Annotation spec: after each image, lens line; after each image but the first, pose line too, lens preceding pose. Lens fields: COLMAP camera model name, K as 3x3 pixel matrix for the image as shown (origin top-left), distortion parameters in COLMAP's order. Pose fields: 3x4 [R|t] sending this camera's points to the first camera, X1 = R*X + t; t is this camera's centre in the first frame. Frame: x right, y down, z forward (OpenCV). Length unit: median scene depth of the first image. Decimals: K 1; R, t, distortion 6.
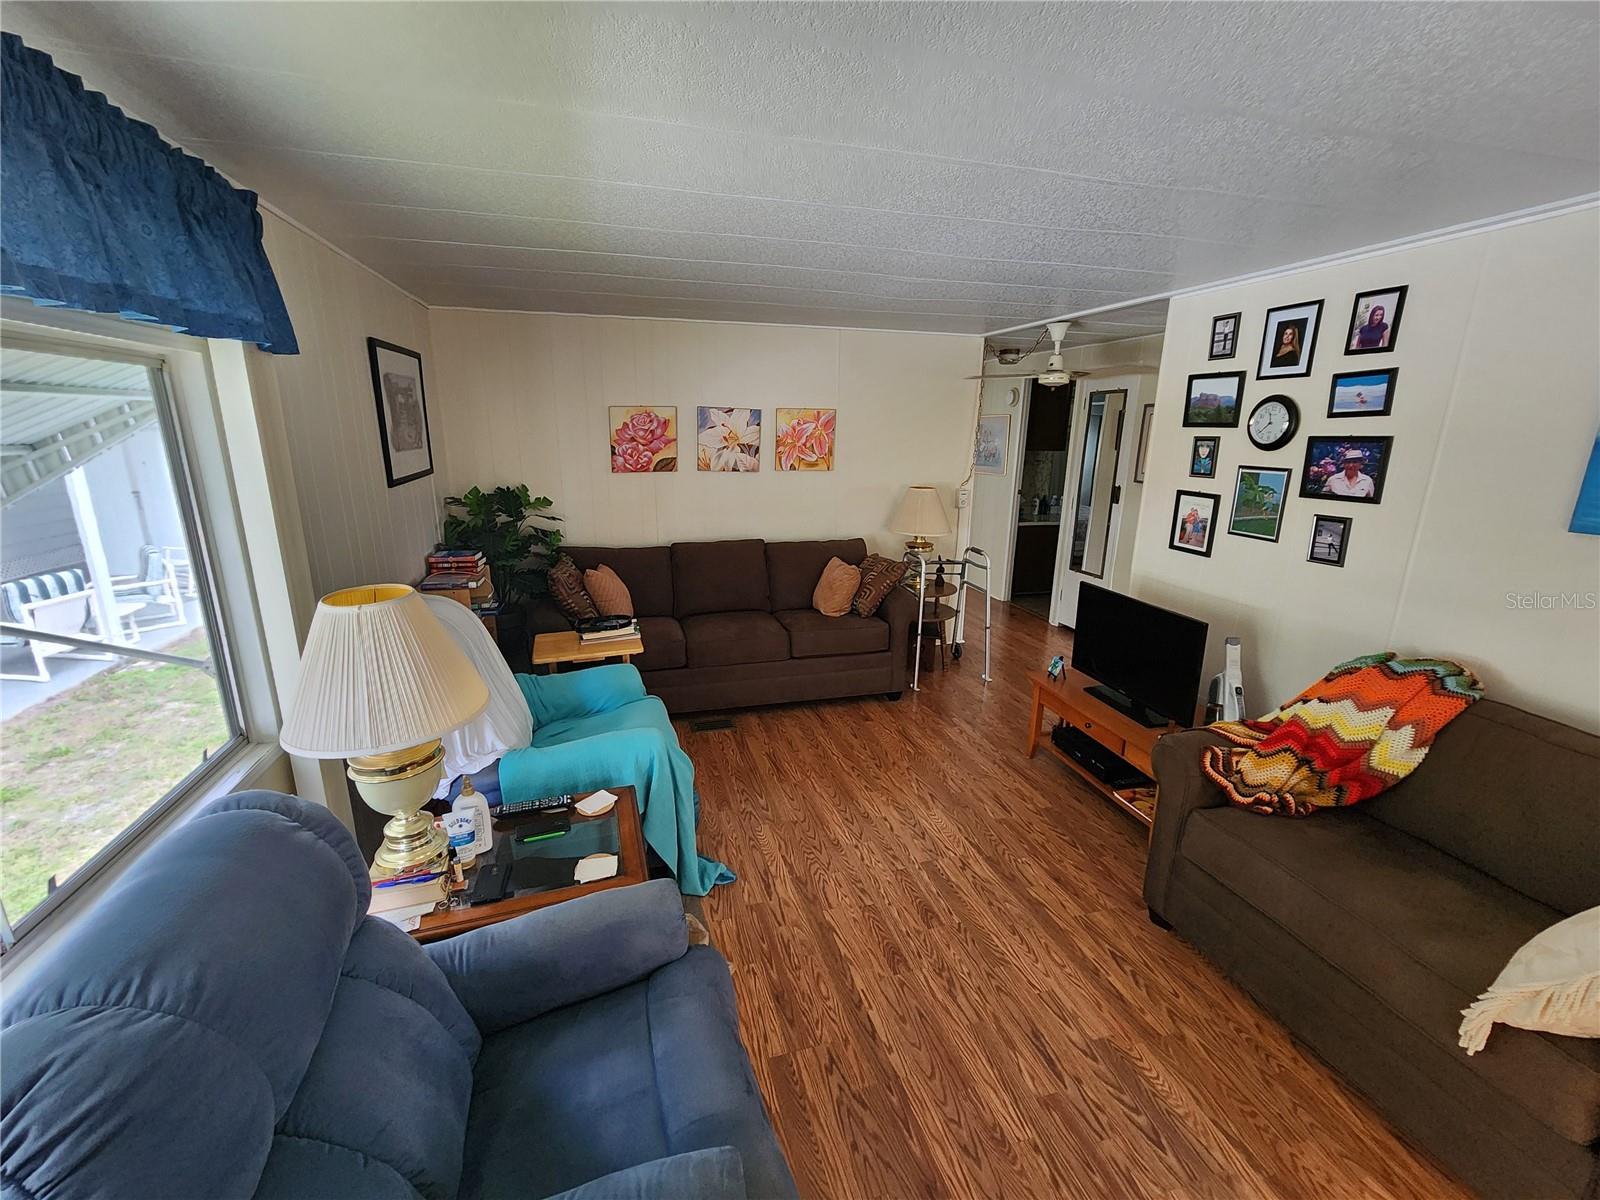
lens RADIAL K [[661.9, 0, 798.0], [0, 661.9, 589.7], [0, 0, 1]] dist [-0.000220, 0.000076]
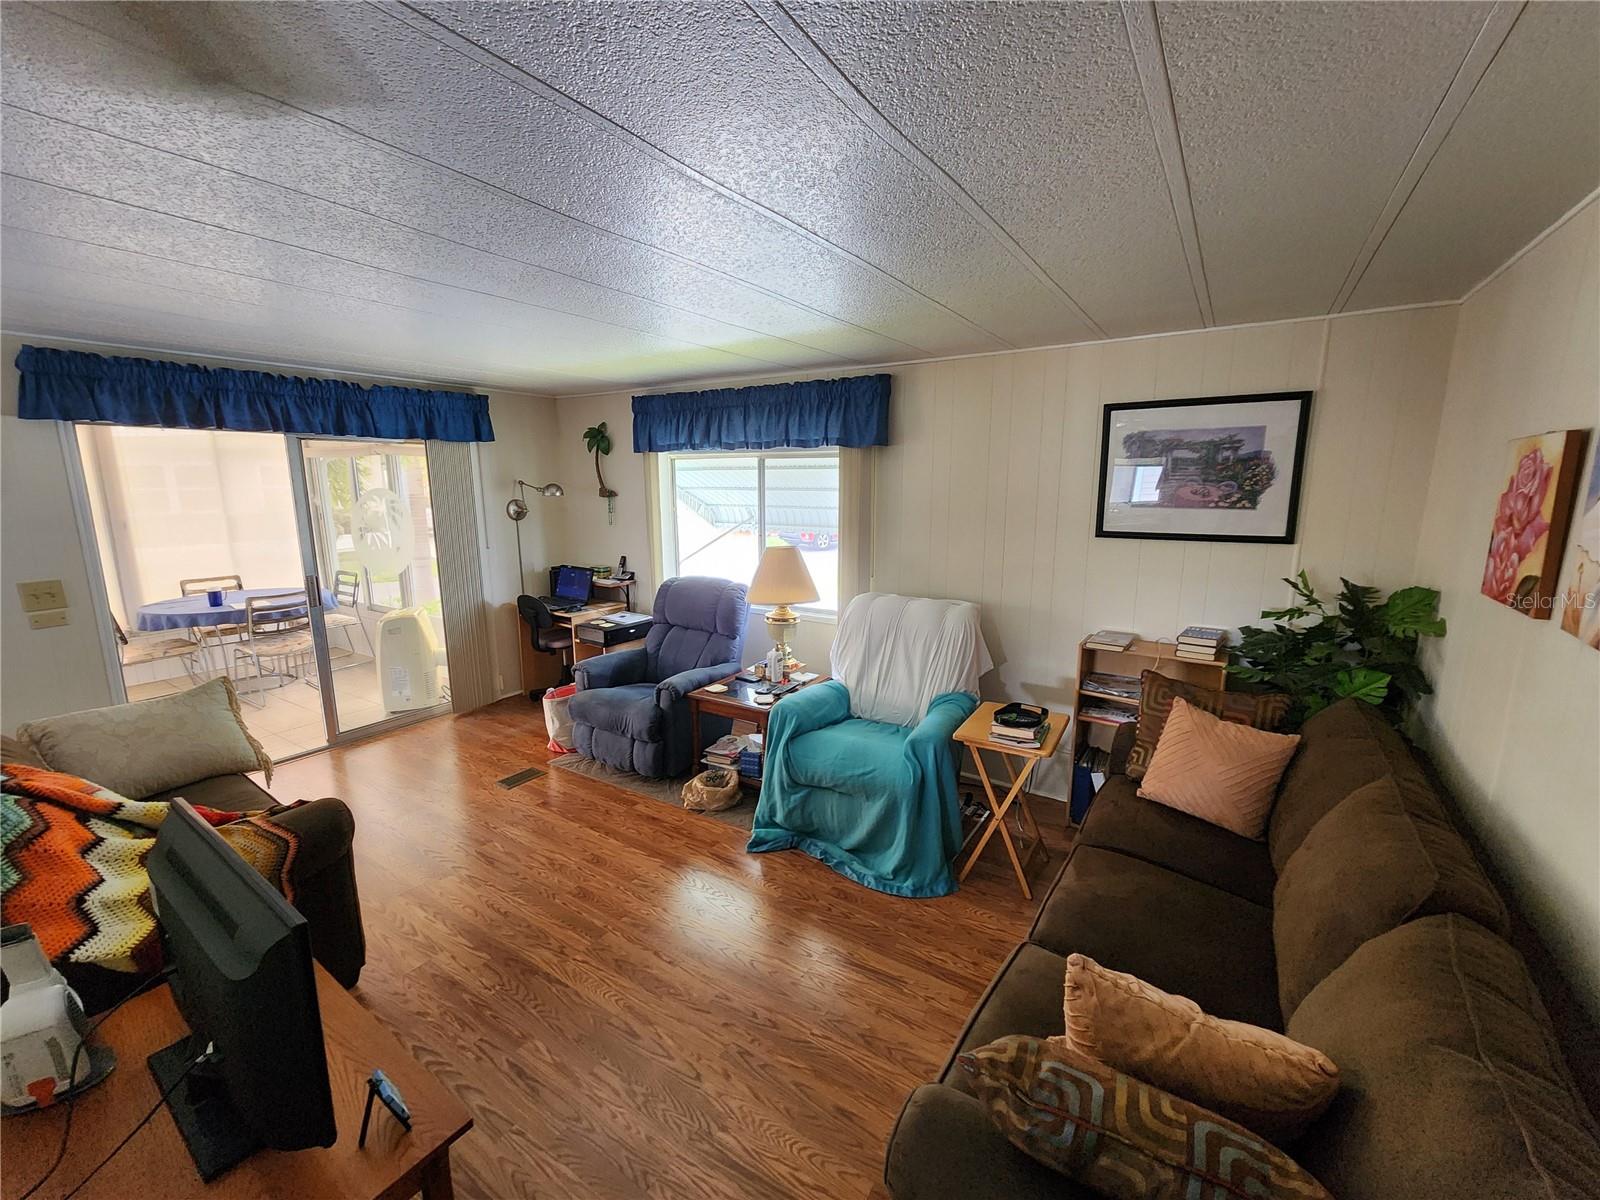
lens RADIAL K [[661.9, 0, 802.0], [0, 661.9, 602.0], [0, 0, 1]] dist [-0.000220, 0.000076]
pose [[-0.755651, 0.107385, -0.646111, 0.555821], [-0.167483, 0.921991, 0.349115, -0.415248], [0.633199, 0.372022, -0.678719, 1.702865]]
